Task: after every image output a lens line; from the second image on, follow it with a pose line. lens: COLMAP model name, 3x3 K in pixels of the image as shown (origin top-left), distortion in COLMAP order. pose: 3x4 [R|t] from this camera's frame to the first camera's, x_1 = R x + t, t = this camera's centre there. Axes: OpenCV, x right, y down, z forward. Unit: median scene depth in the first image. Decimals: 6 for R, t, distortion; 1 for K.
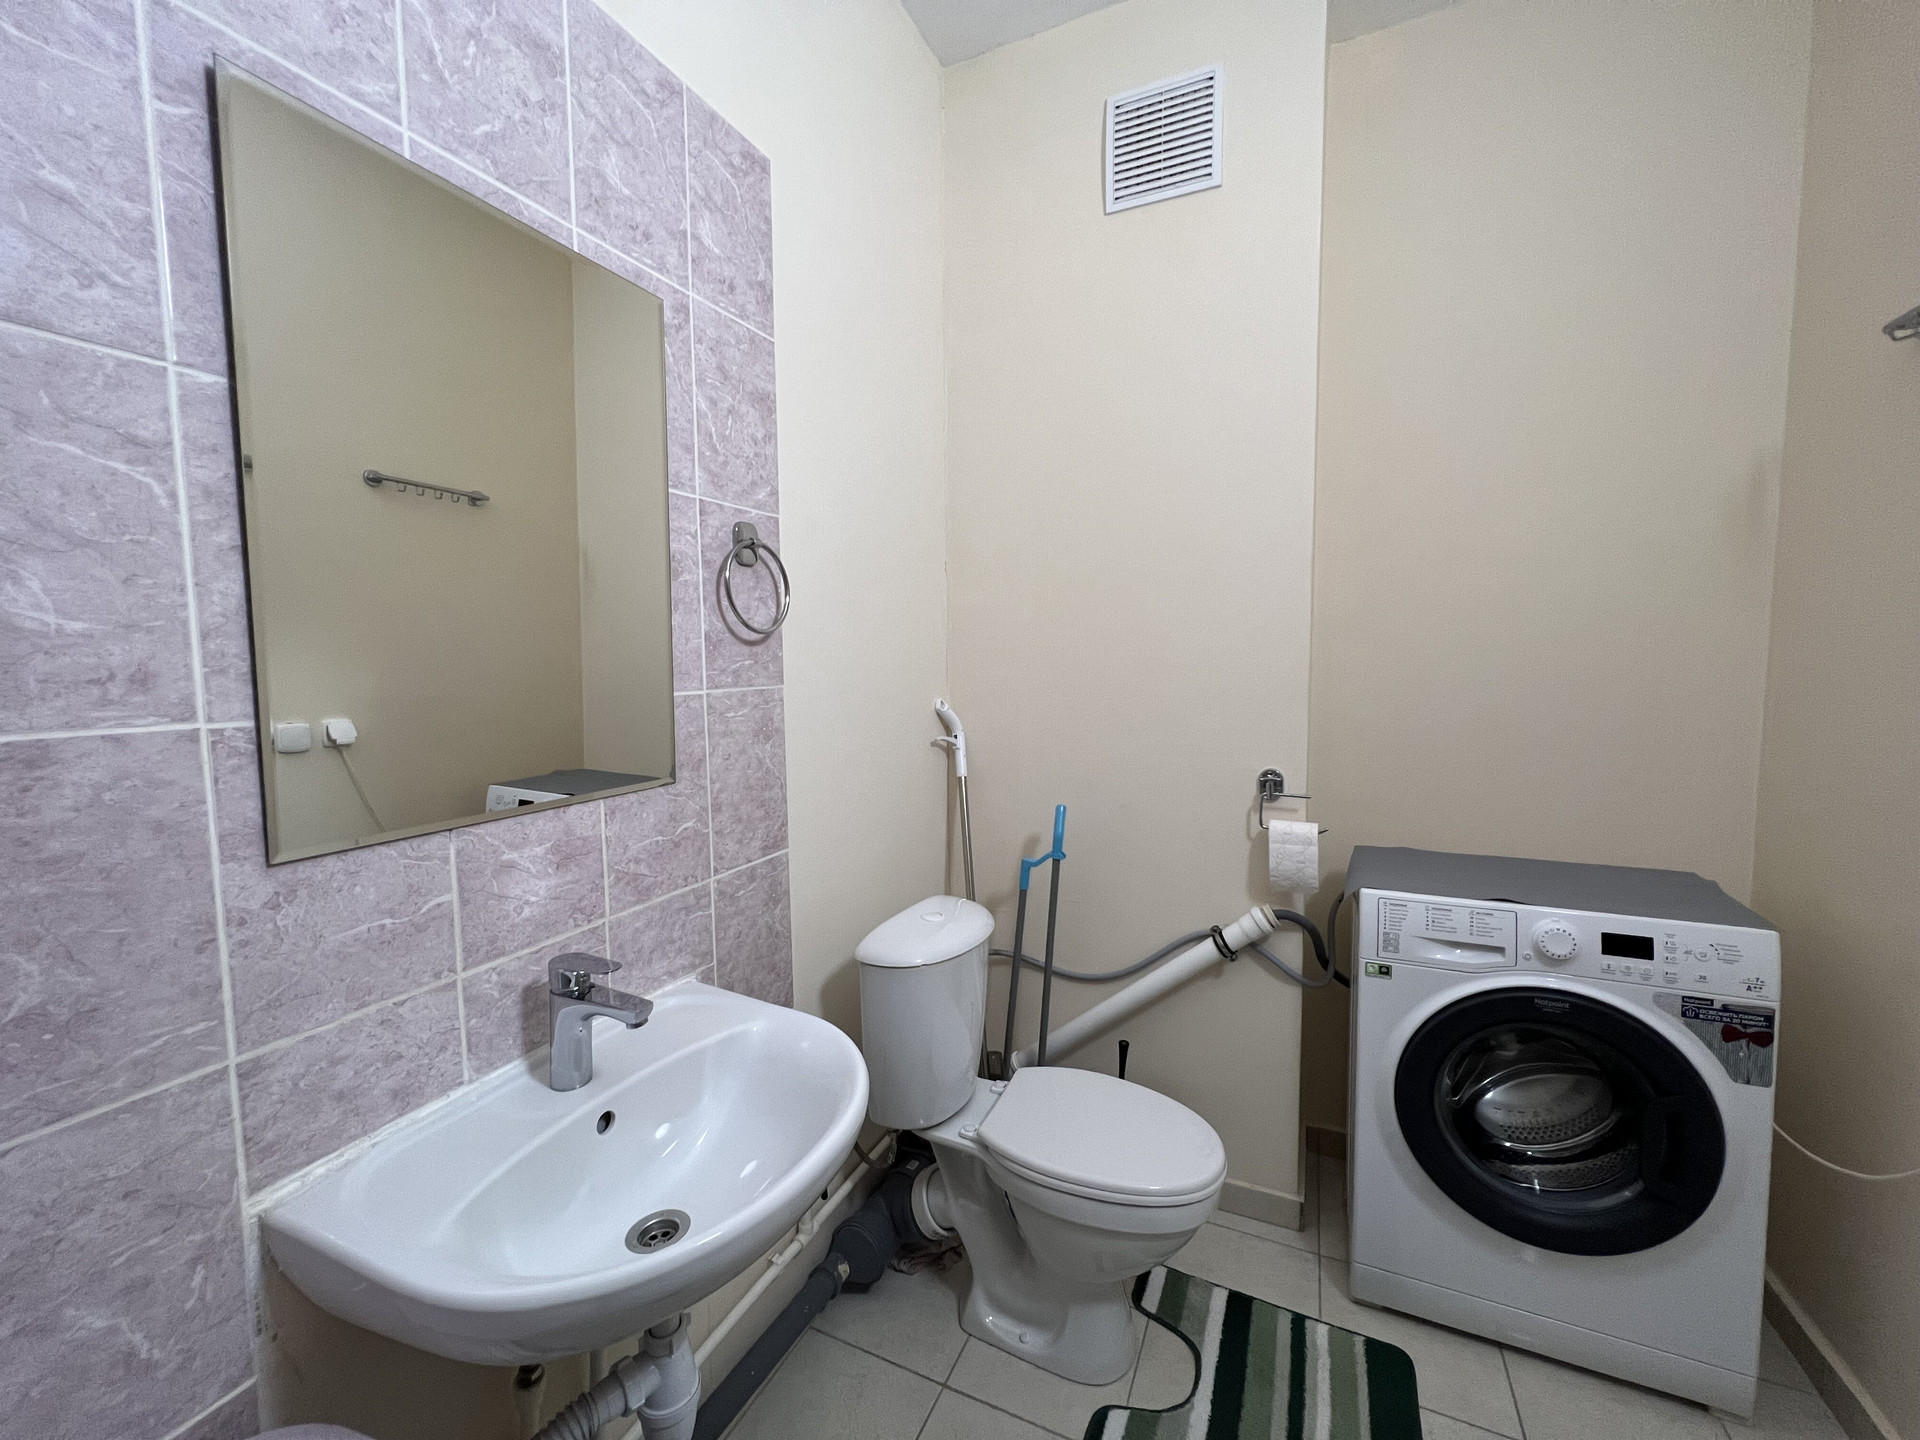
lens RADIAL K [[768.8, 0, 949.6], [0, 768.8, 714.8], [0, 0, 1]] dist [-0.000984, 0.000929]
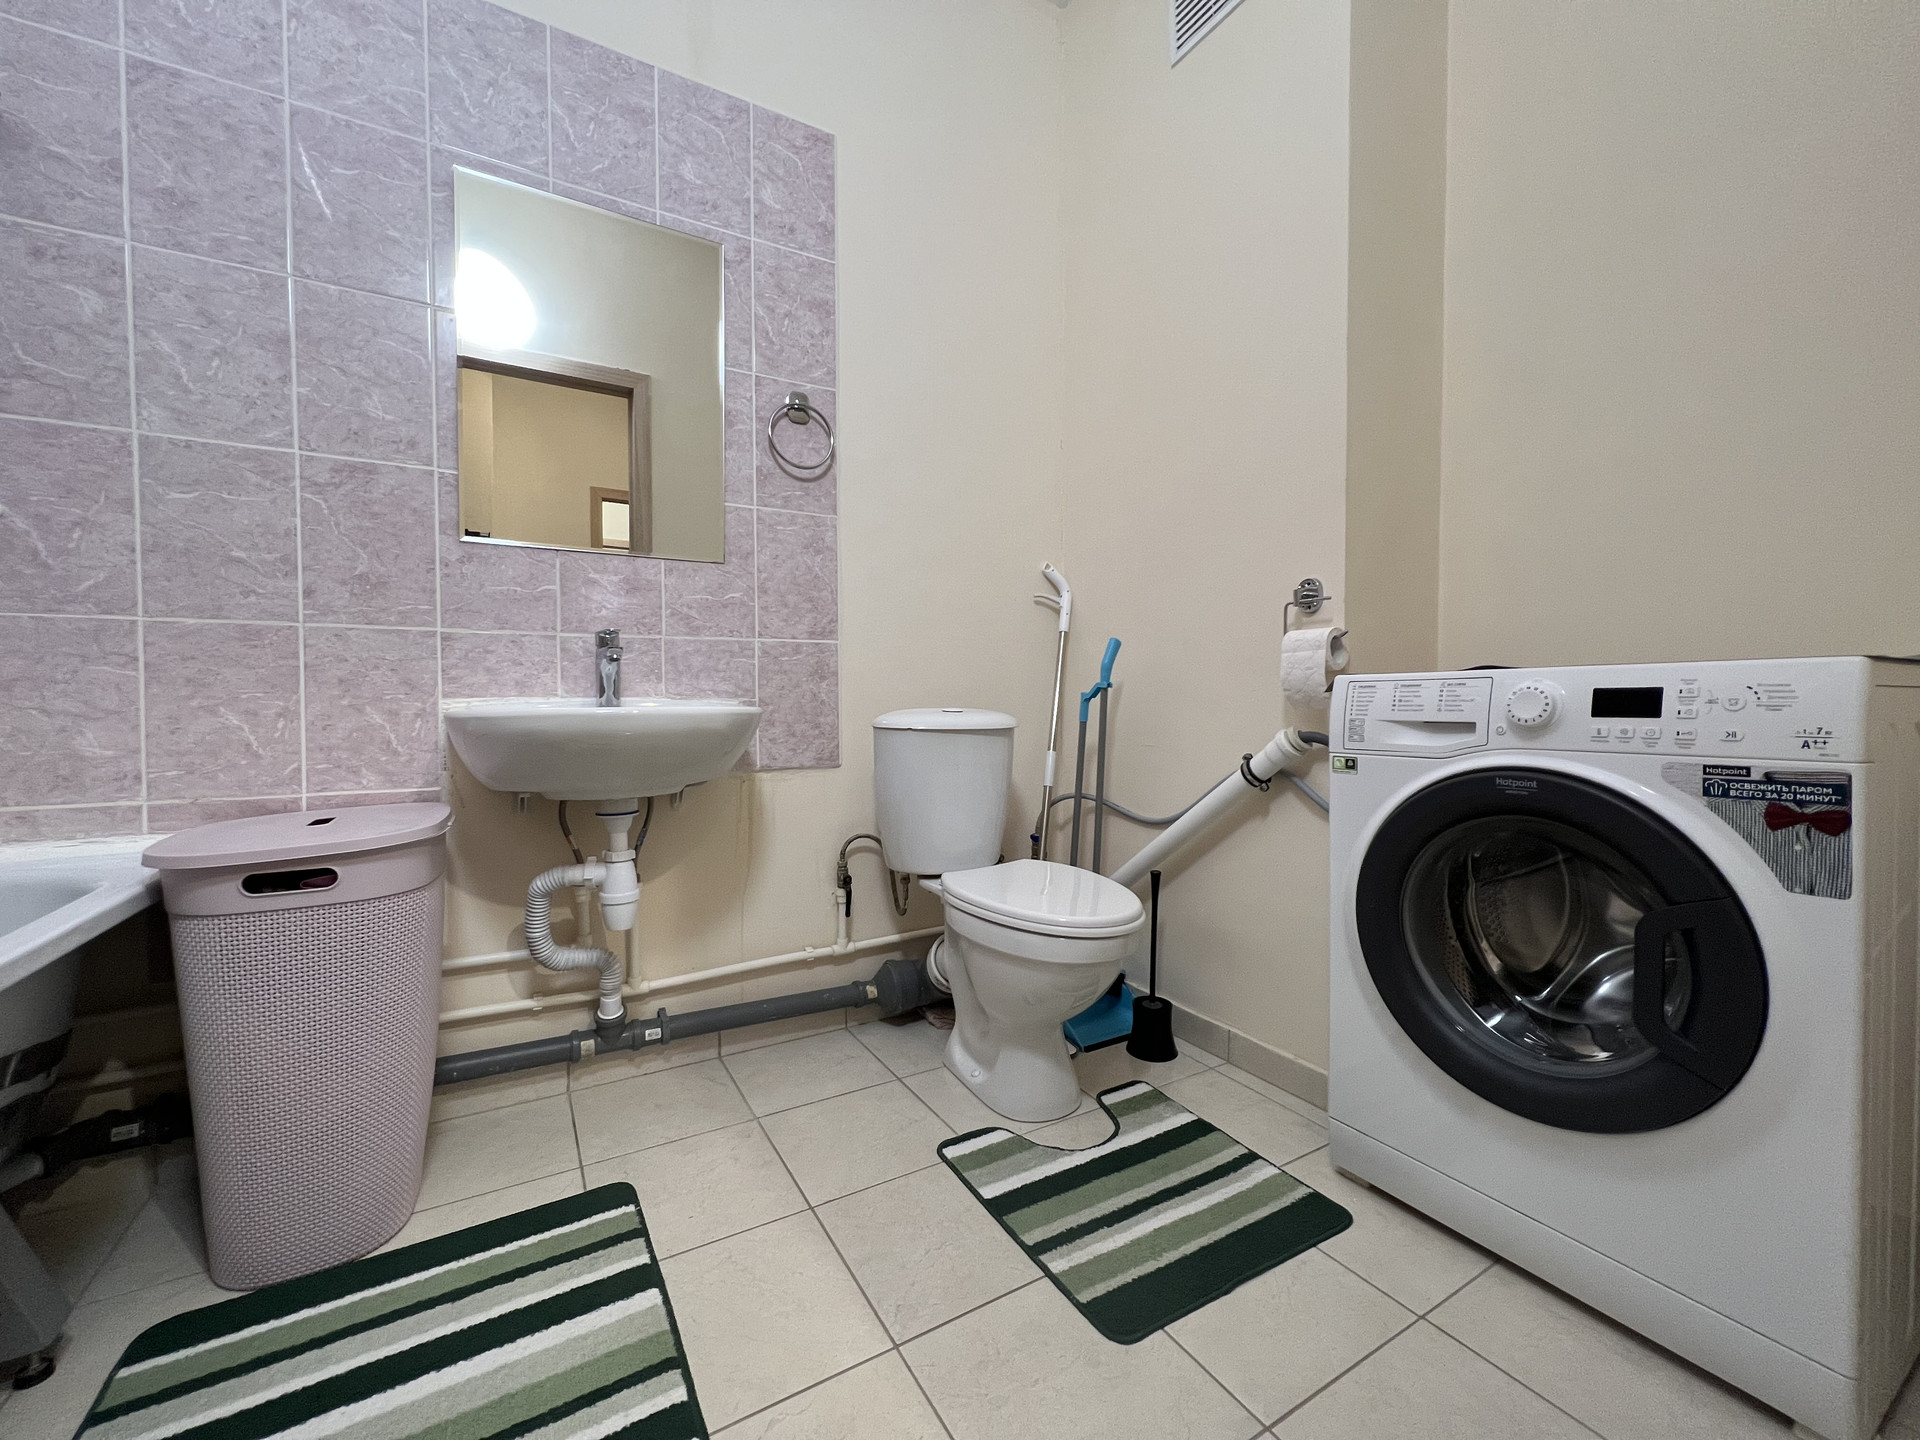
lens RADIAL K [[768.8, 0, 952.0], [0, 768.8, 715.2], [0, 0, 1]] dist [-0.000984, 0.000929]
pose [[0.823512, 0.021281, -0.566900, 0.804285], [-0.049560, 0.998174, -0.034522, 0.387136], [0.565130, 0.056524, 0.823063, 0.040355]]
